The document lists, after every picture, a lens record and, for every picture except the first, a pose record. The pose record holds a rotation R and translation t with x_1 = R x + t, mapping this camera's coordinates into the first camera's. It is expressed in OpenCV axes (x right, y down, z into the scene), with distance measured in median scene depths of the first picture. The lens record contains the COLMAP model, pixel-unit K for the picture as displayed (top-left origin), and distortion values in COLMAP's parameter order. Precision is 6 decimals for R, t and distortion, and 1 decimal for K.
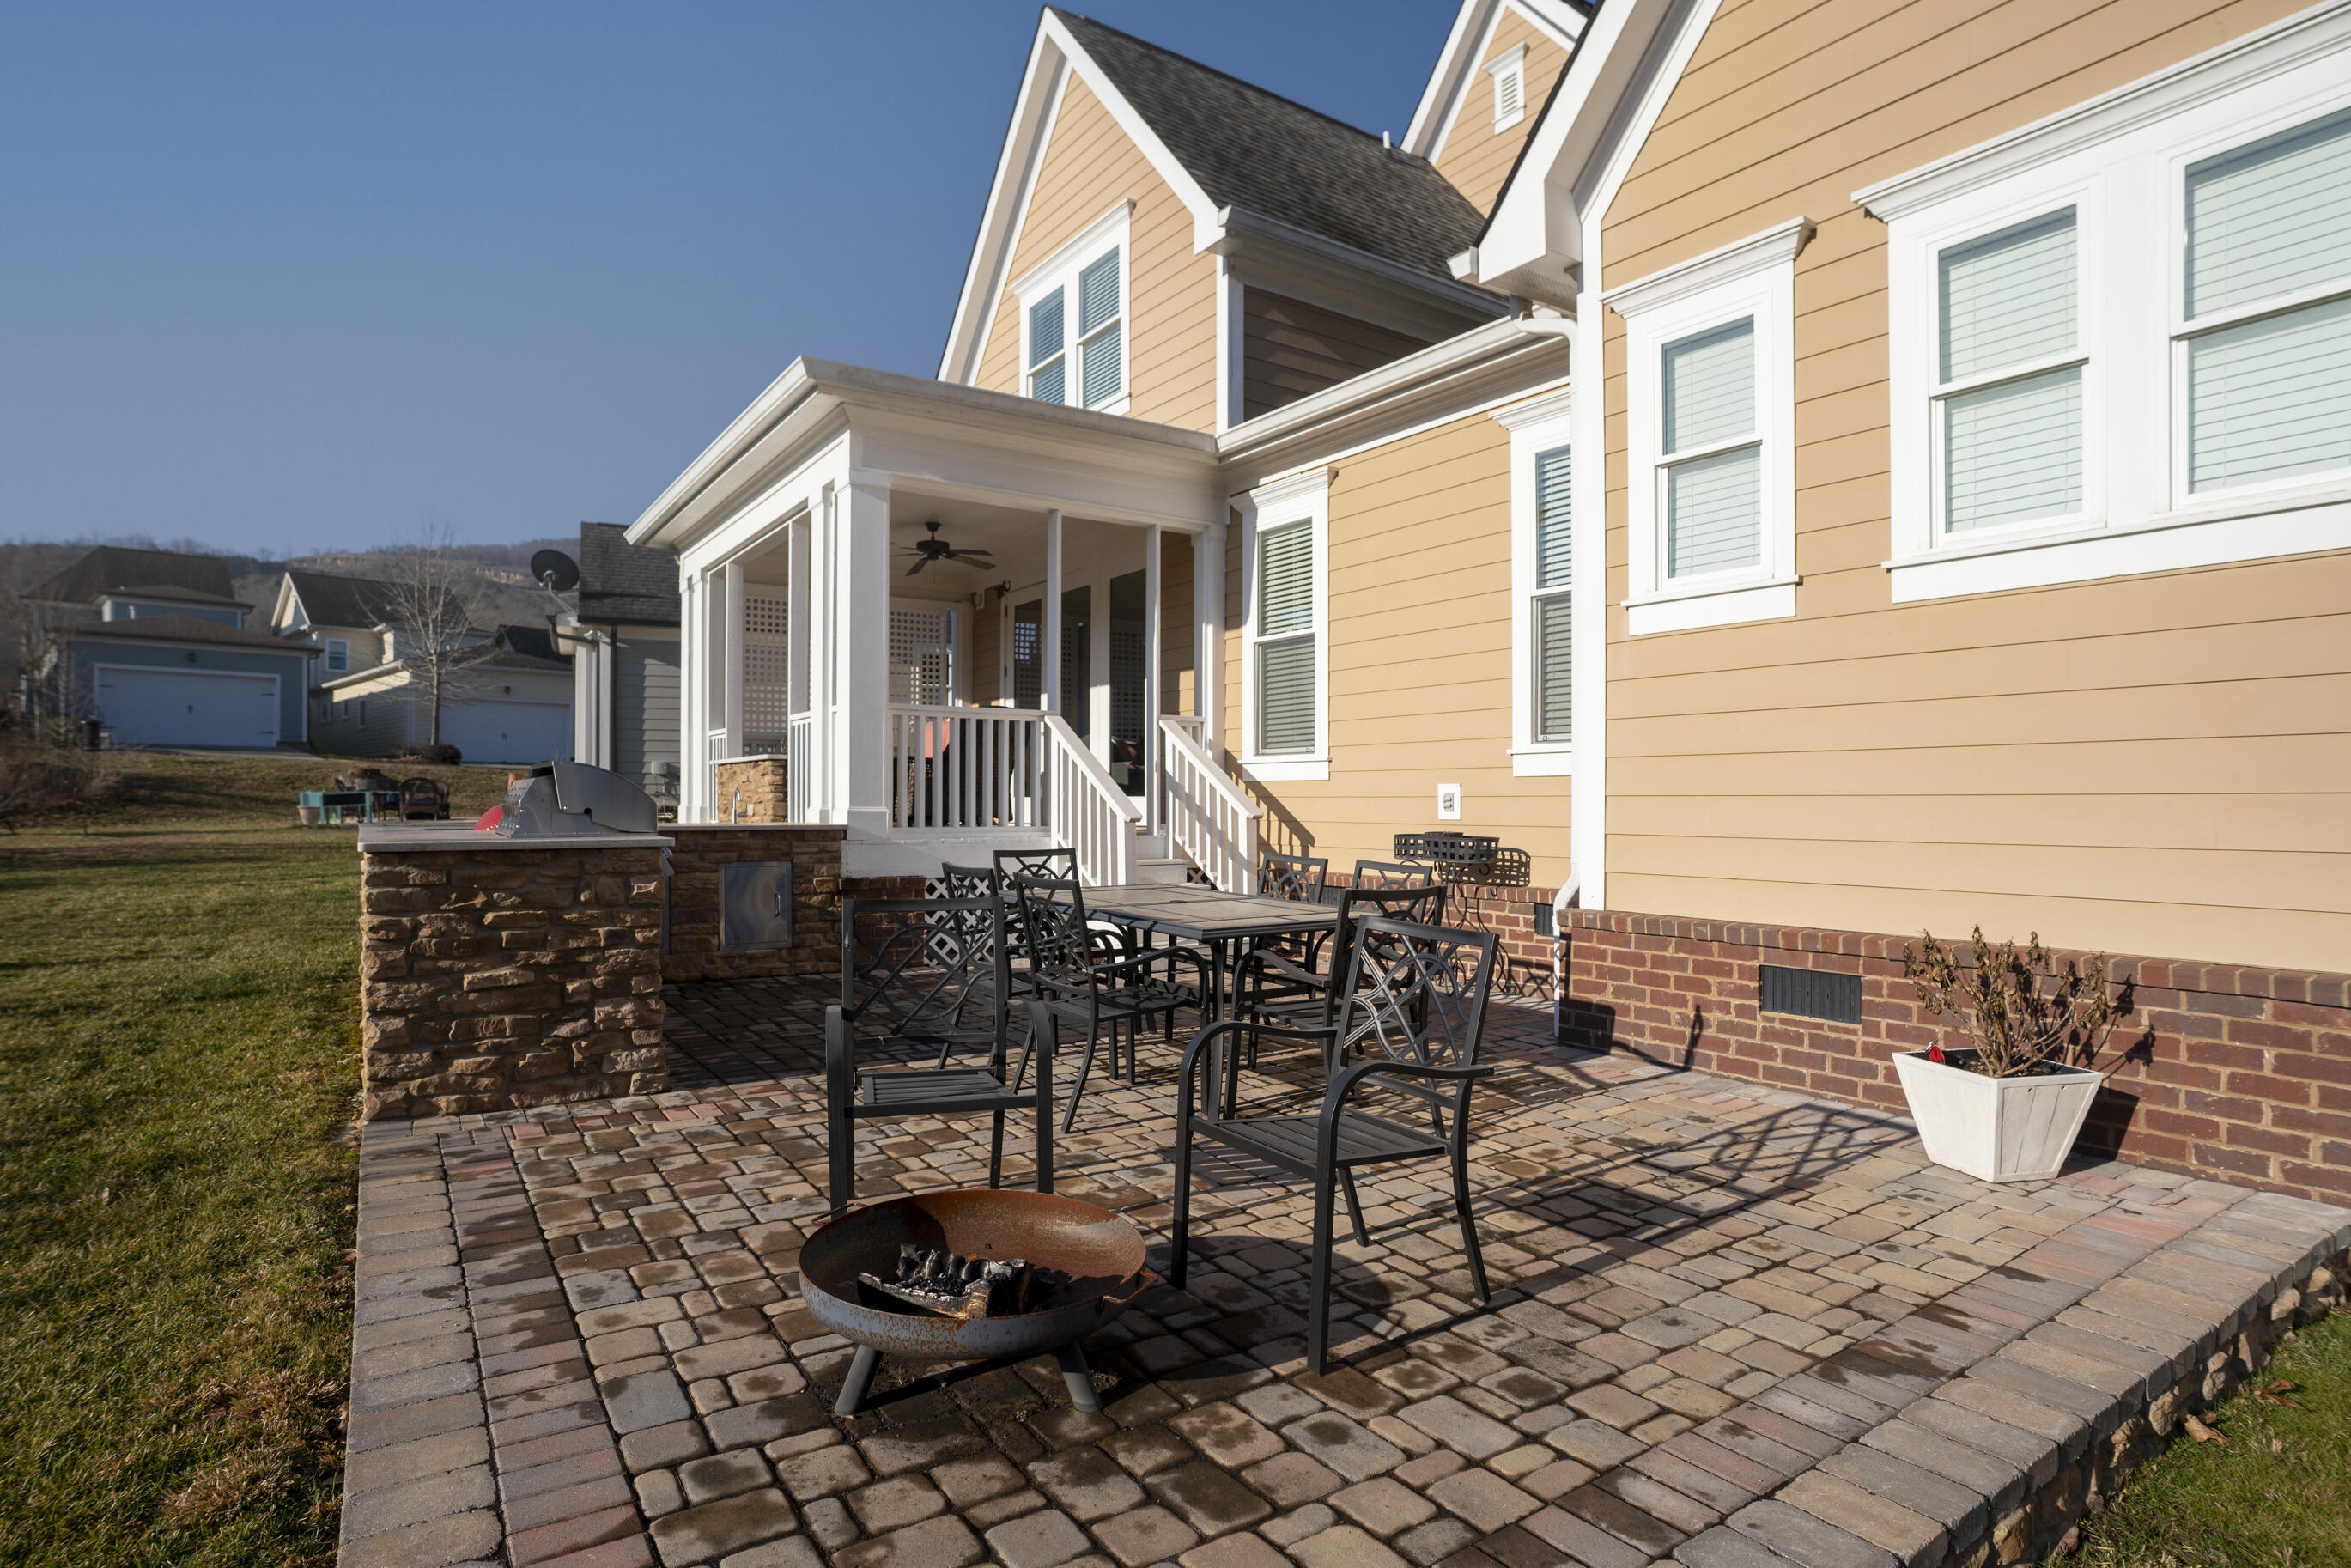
lens RADIAL K [[1251.5, 0, 1175.5], [0, 1251.5, 784.0], [0, 0, 1]] dist [-0.072678, 0.049923]
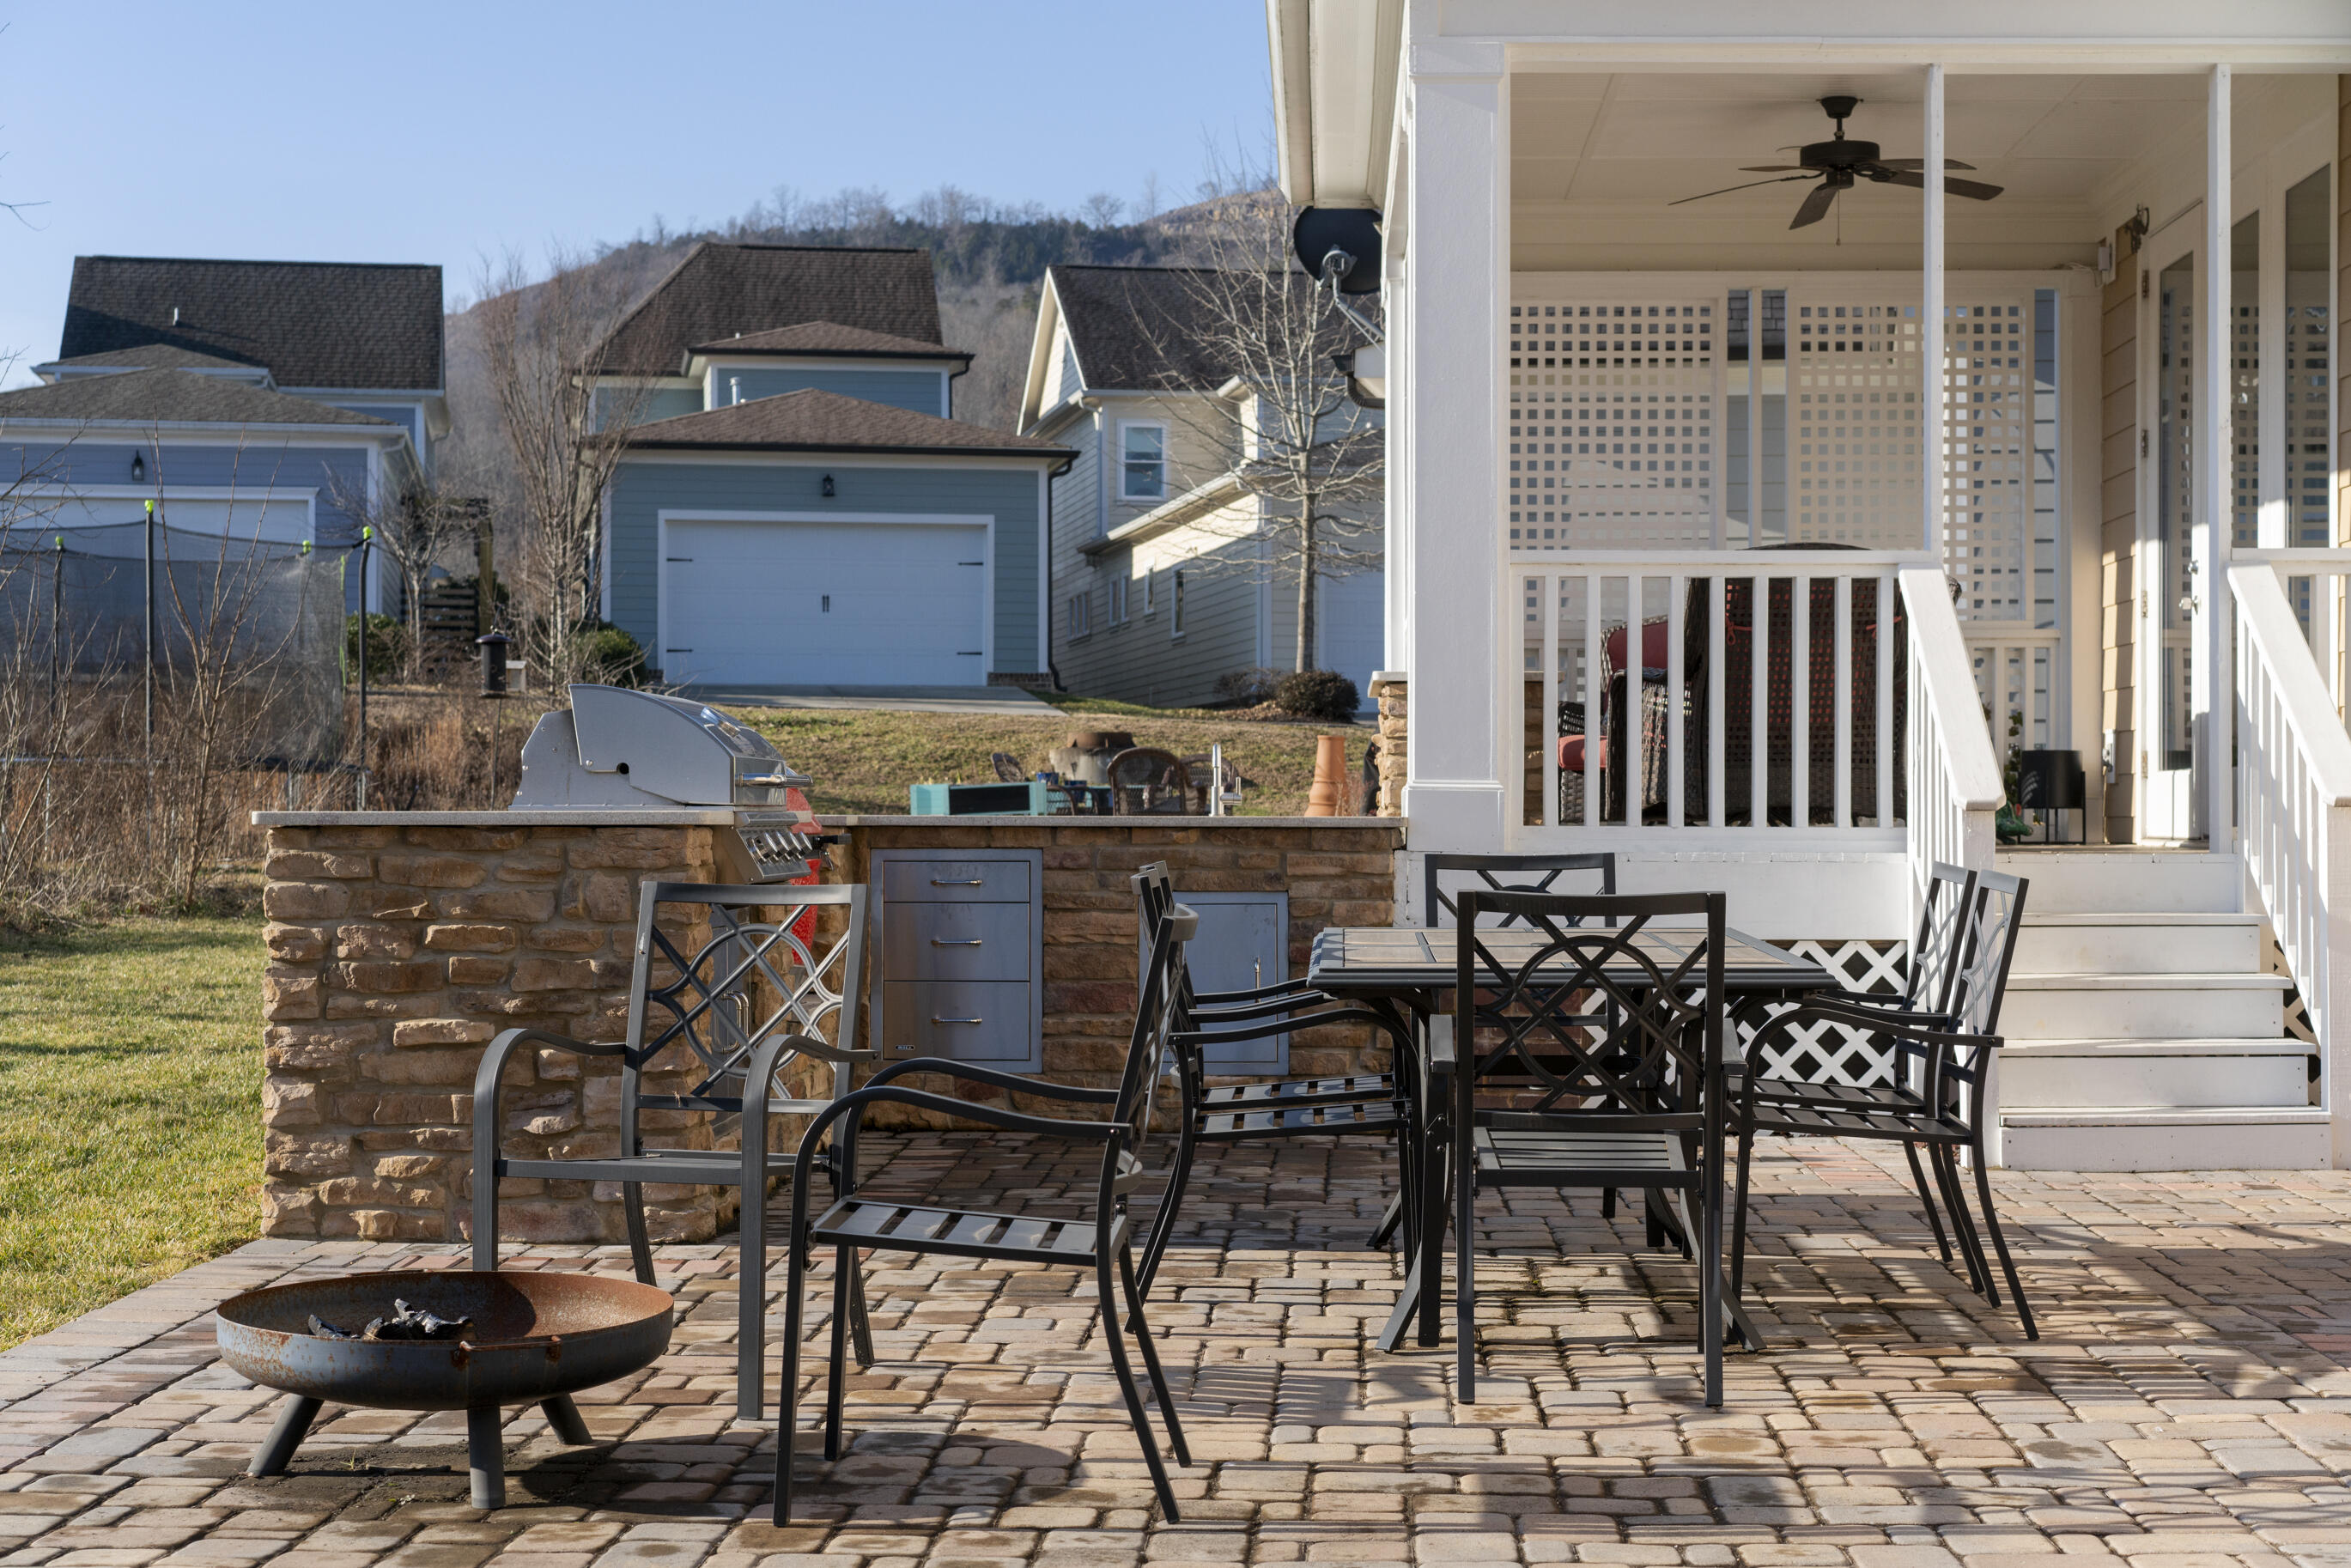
lens RADIAL K [[3761.0, 0, 1175.5], [0, 3761.0, 784.0], [0, 0, 1]] dist [-0.016180, -0.036214]
pose [[0.813717, -0.004911, -0.581240, 0.634841], [0.006677, 0.999977, 0.000899, 0.024193], [0.581223, -0.004613, 0.813732, -0.249502]]
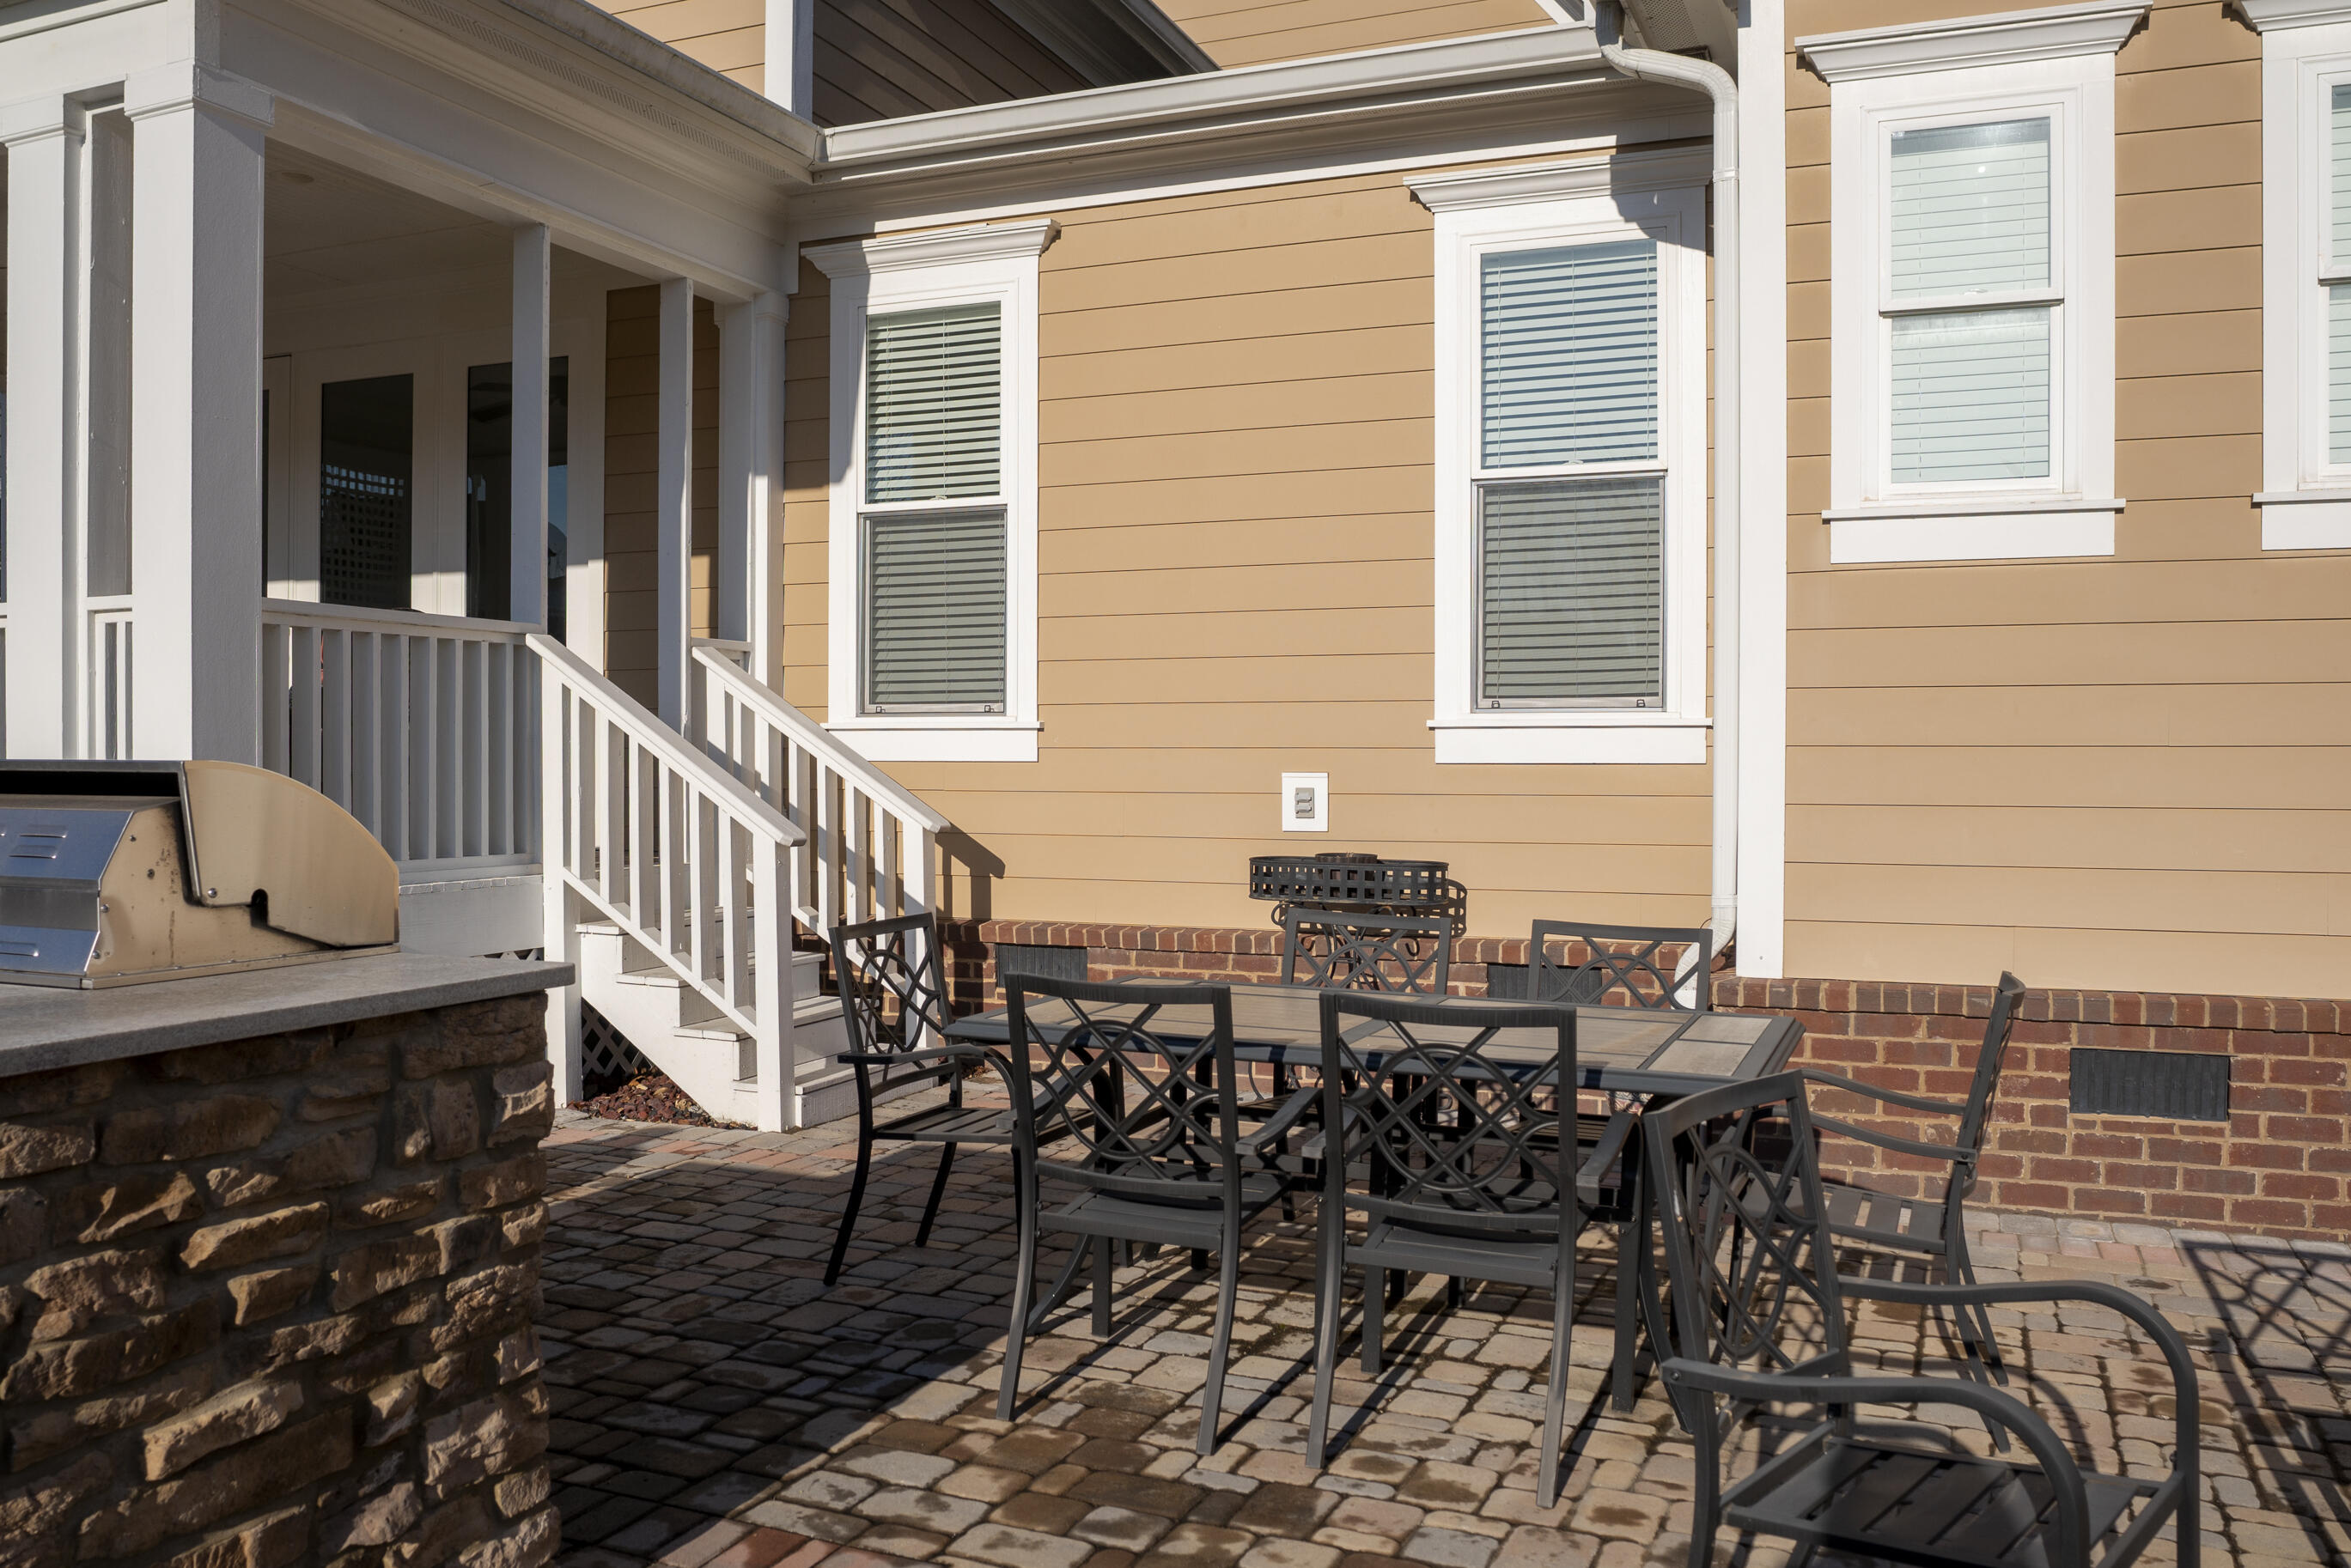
lens RADIAL K [[1931.3, 0, 1517.5], [0, 1931.3, 784.2], [0, 0, 1]] dist [-0.046745, 0.008916]
pose [[0.821567, -0.003201, 0.570102, -0.411702], [-0.007689, 0.999831, 0.016696, -0.019857], [-0.570059, -0.018101, 0.821404, 0.282647]]
